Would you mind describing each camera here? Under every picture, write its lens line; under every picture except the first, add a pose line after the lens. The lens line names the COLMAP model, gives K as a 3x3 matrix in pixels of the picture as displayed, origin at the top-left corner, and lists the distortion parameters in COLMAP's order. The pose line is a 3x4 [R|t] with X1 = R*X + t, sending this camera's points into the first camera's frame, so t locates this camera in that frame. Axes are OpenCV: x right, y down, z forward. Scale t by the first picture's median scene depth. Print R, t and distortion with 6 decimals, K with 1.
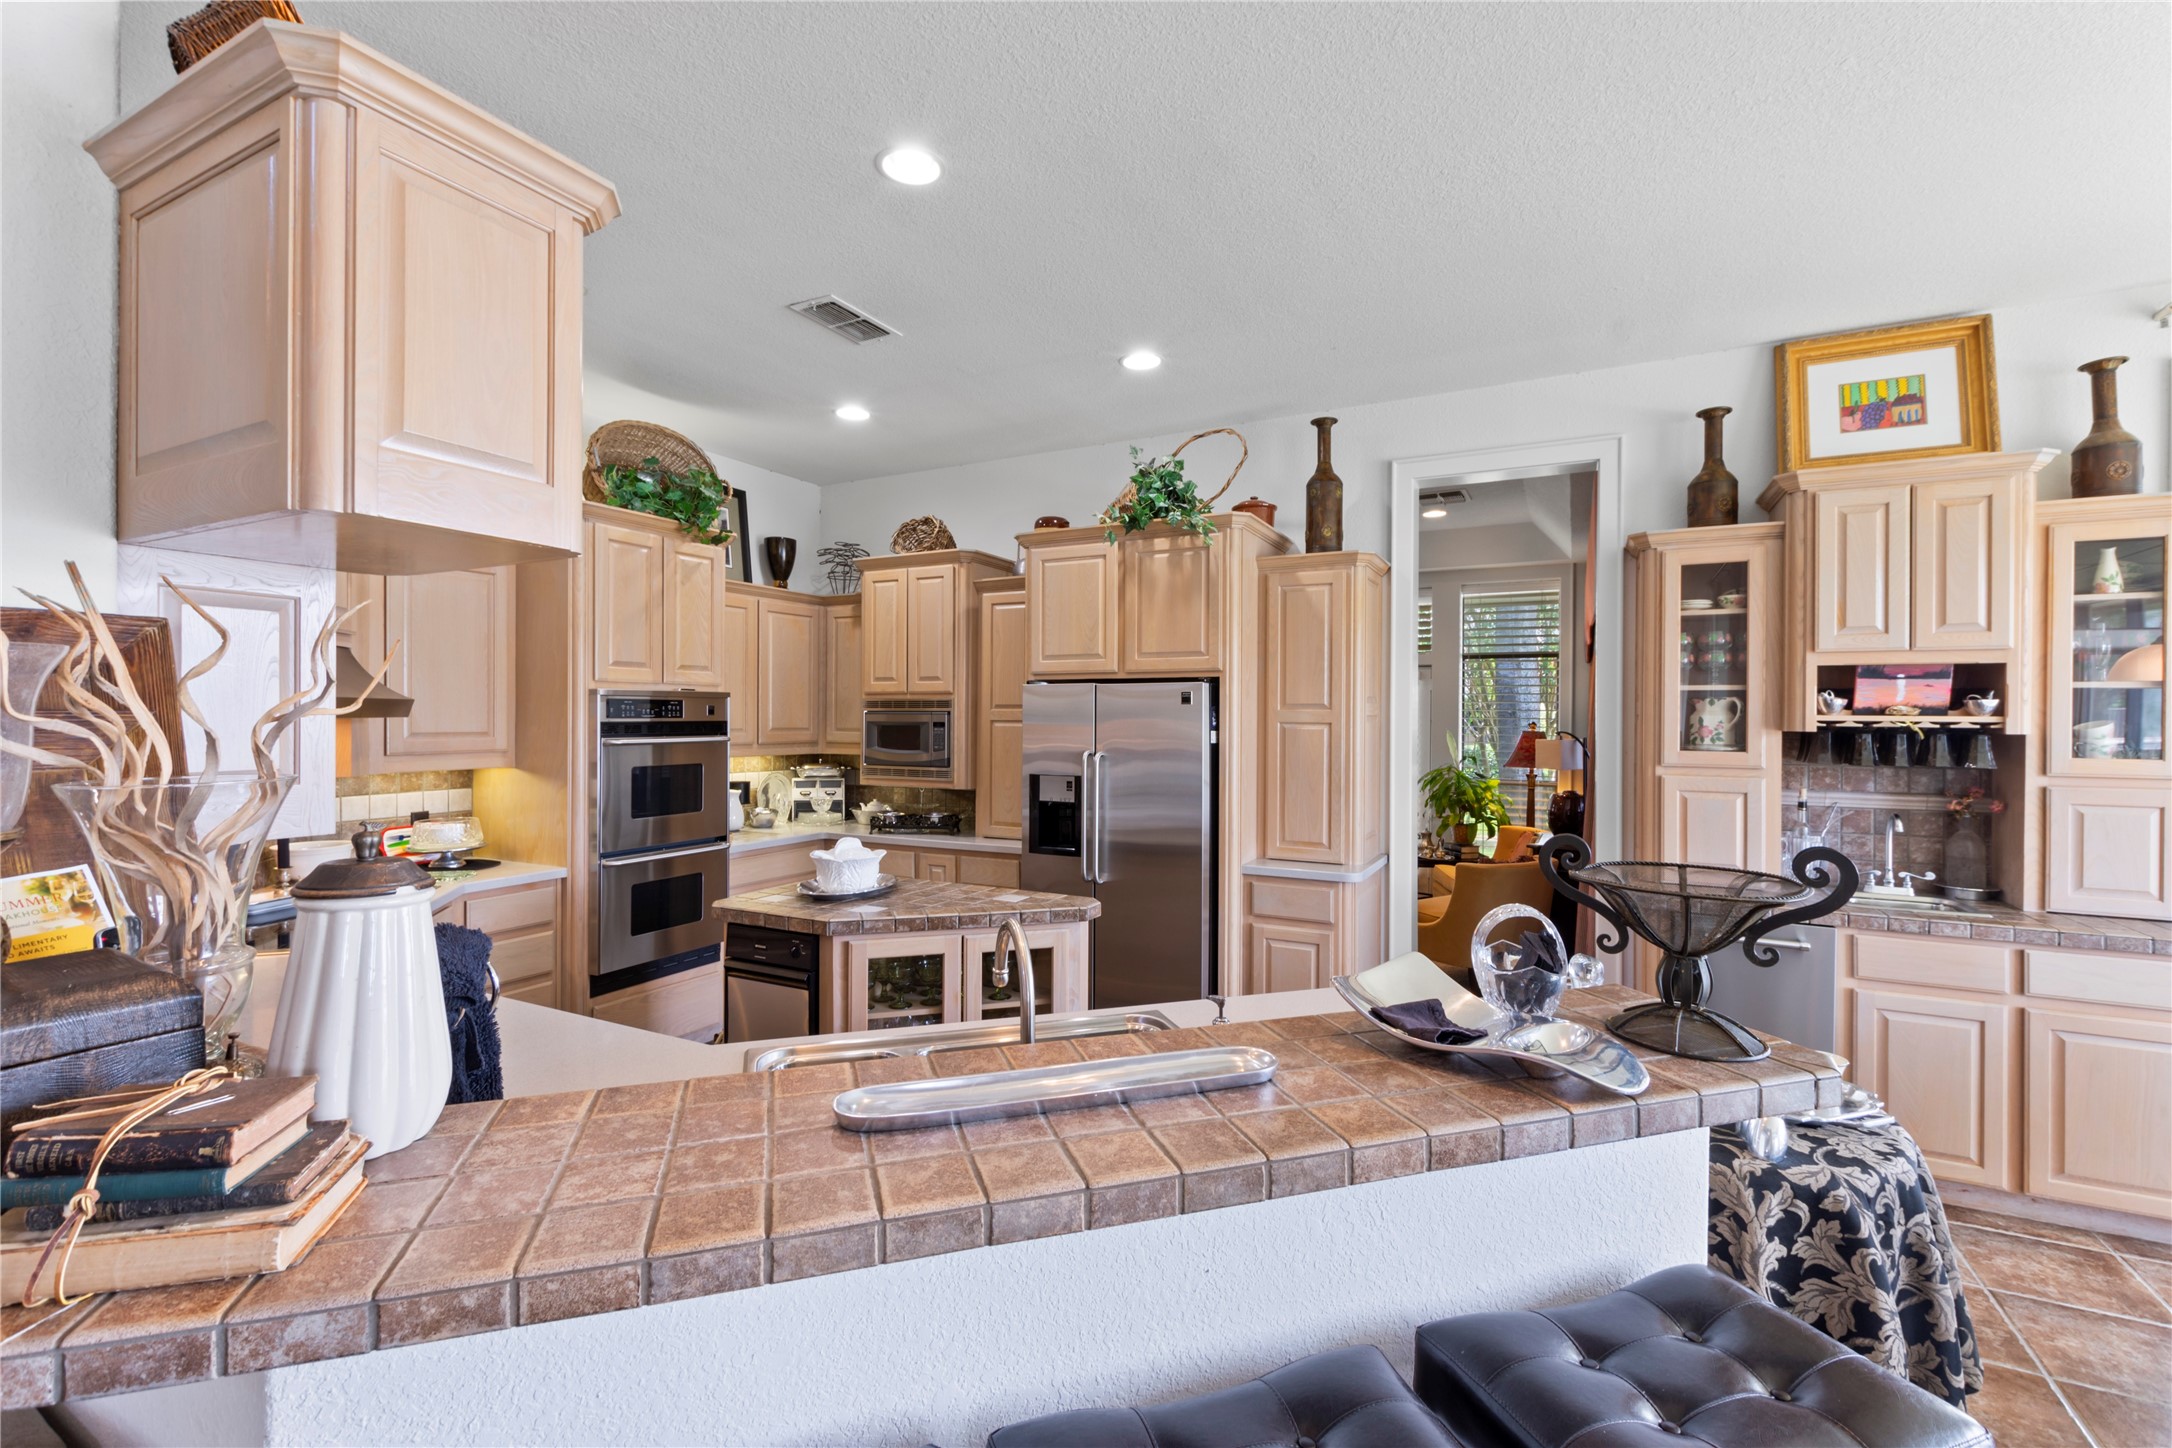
lens RADIAL K [[936.2, 0, 1095.9], [0, 936.2, 719.8], [0, 0, 1]] dist [0.001937, -0.000746]
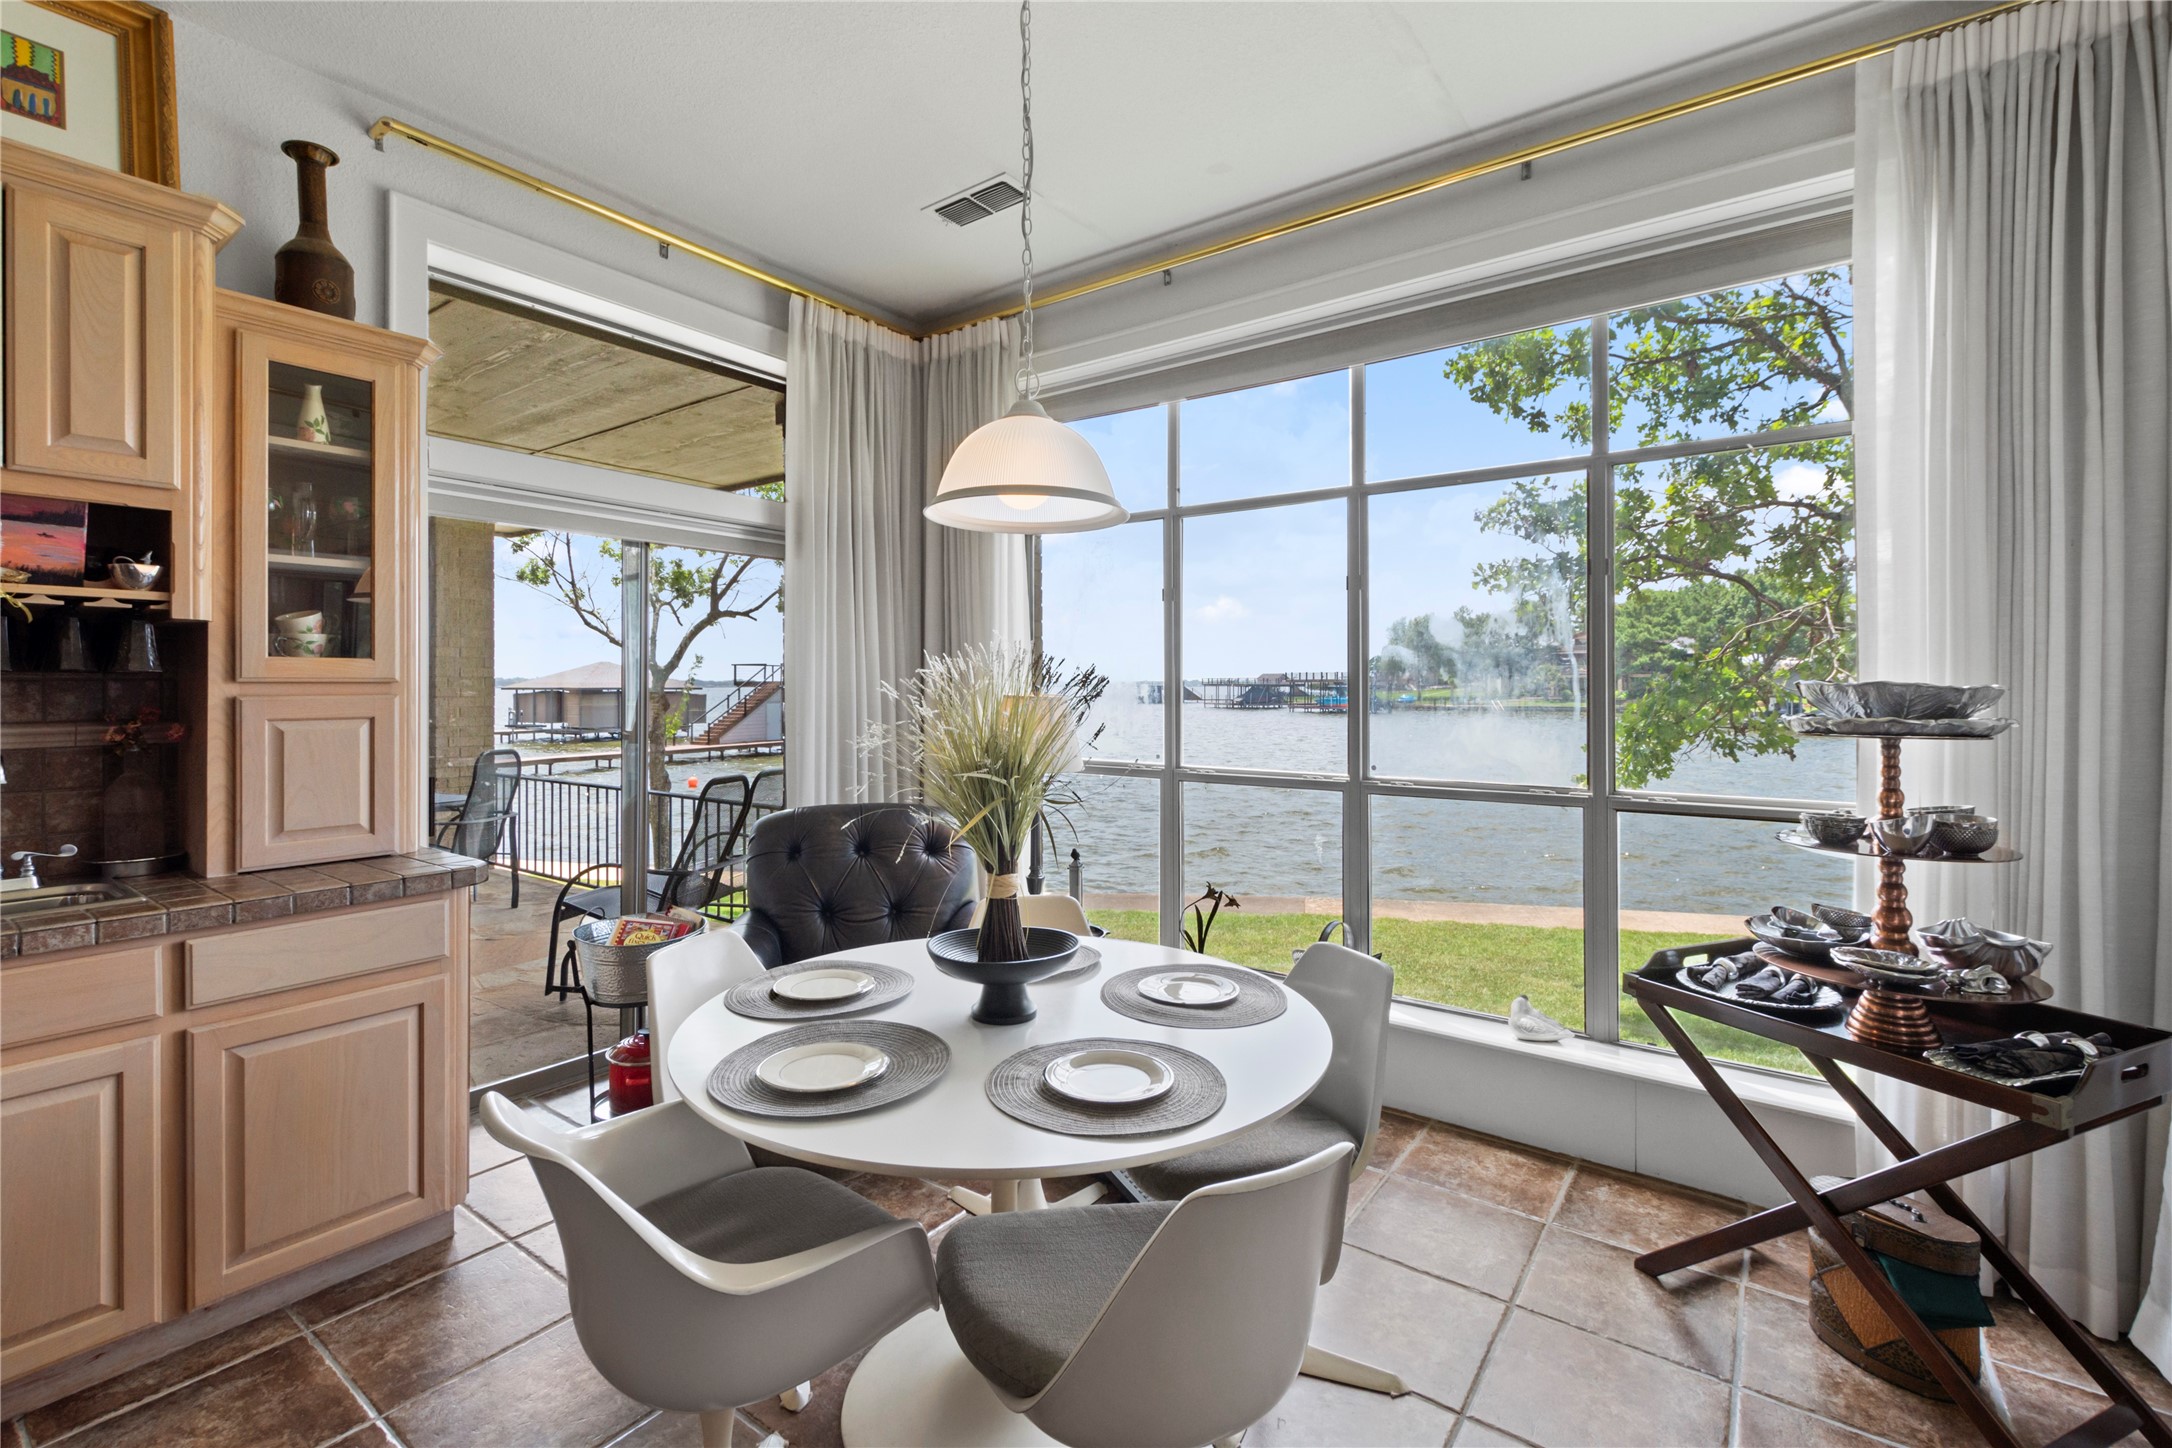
lens RADIAL K [[936.2, 0, 1055.2], [0, 936.2, 686.9], [0, 0, 1]] dist [0.001937, -0.000746]
pose [[0.154567, -0.004668, 0.987971, 0.407014], [0.004455, 0.999982, 0.004028, 0.063126], [-0.987972, 0.003779, 0.154585, 0.276586]]
